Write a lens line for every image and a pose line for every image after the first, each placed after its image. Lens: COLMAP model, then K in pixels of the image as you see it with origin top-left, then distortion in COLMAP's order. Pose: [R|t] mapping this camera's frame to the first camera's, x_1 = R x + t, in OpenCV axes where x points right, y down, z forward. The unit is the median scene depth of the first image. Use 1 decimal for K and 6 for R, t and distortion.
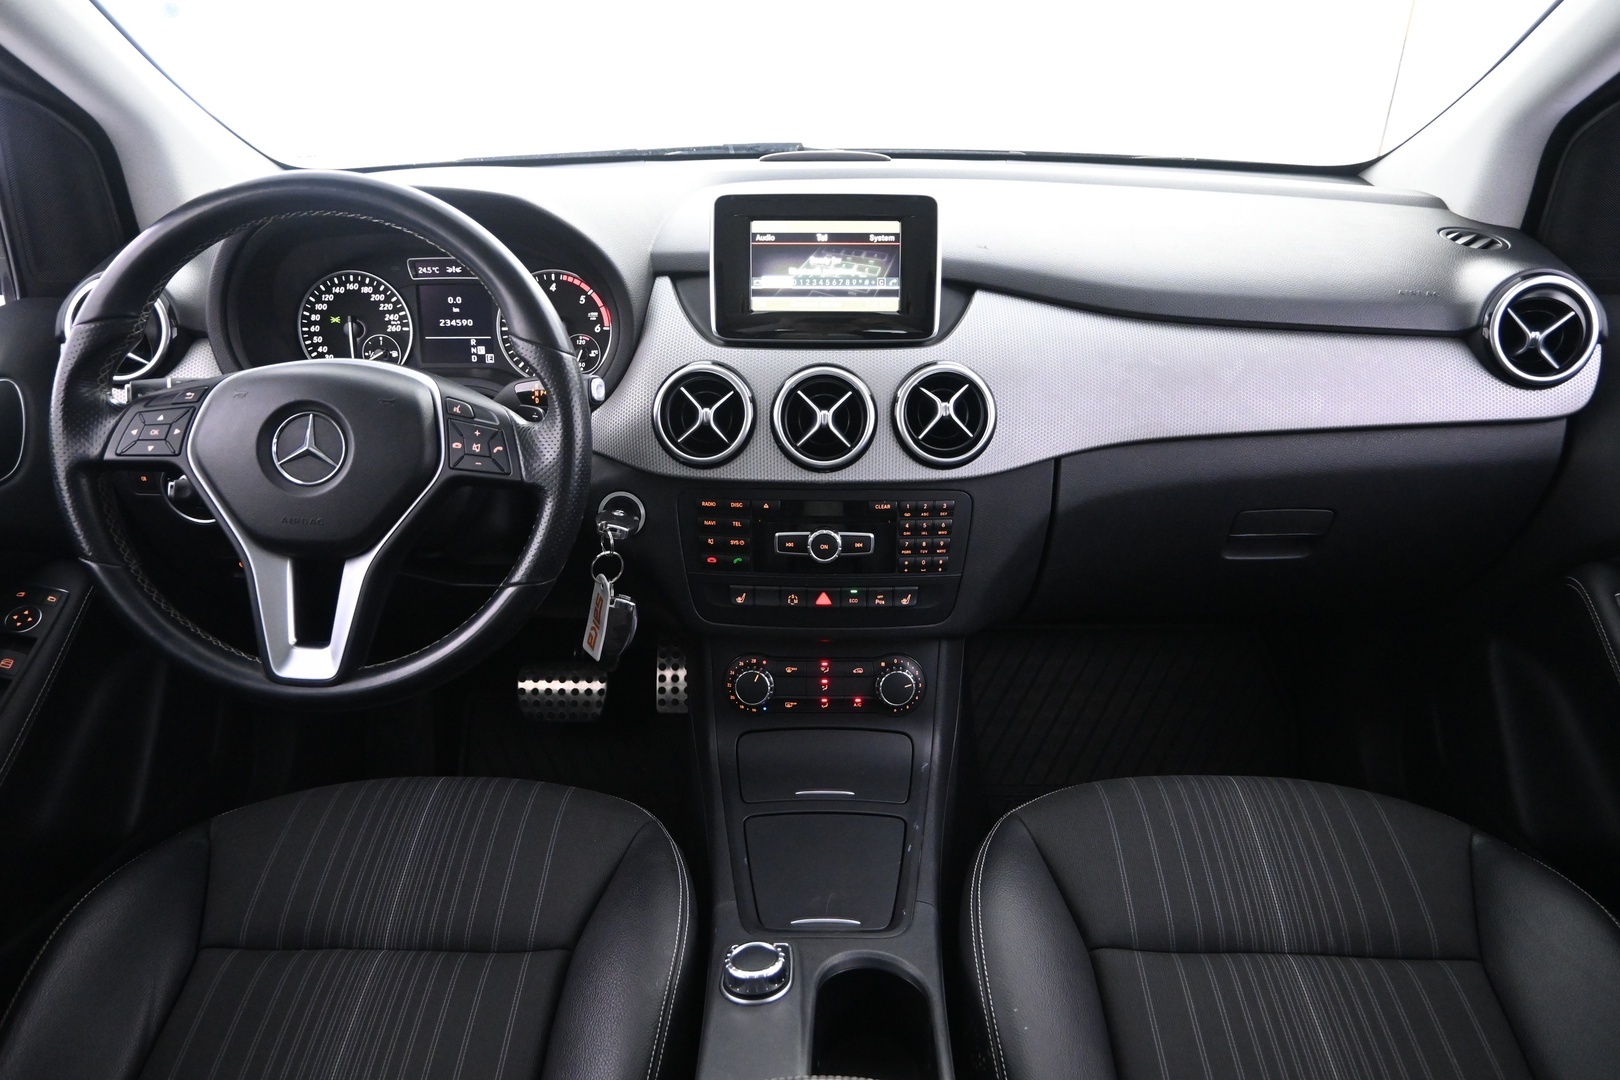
lens RADIAL K [[1056.1, 0, 810.0], [0, 1056.1, 540.0], [0, 0, 1]] dist [-0.003609, -0.001750]
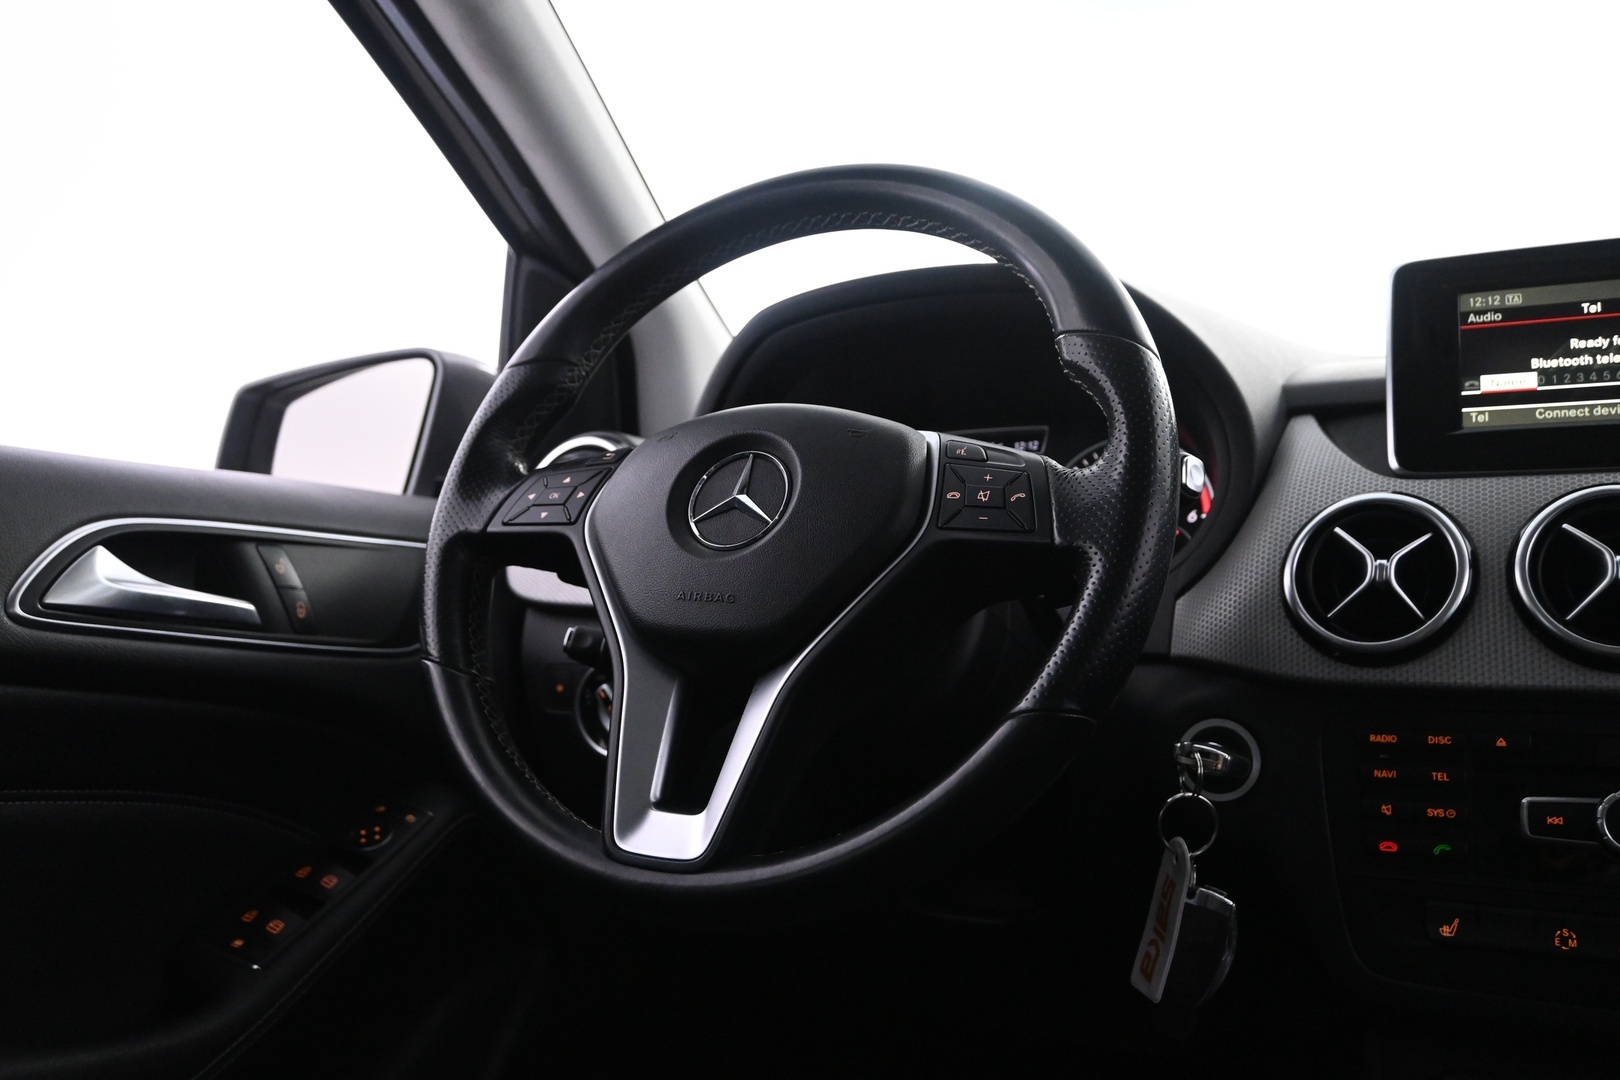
lens RADIAL K [[1323.3, 0, 810.0], [0, 1323.3, 540.0], [0, 0, 1]] dist [-0.034401, 0.012960]
pose [[0.894207, -0.024605, -0.446978, -0.055838], [-0.176134, 0.898614, -0.401833, 0.202337], [0.411548, 0.438049, 0.799213, 0.297519]]
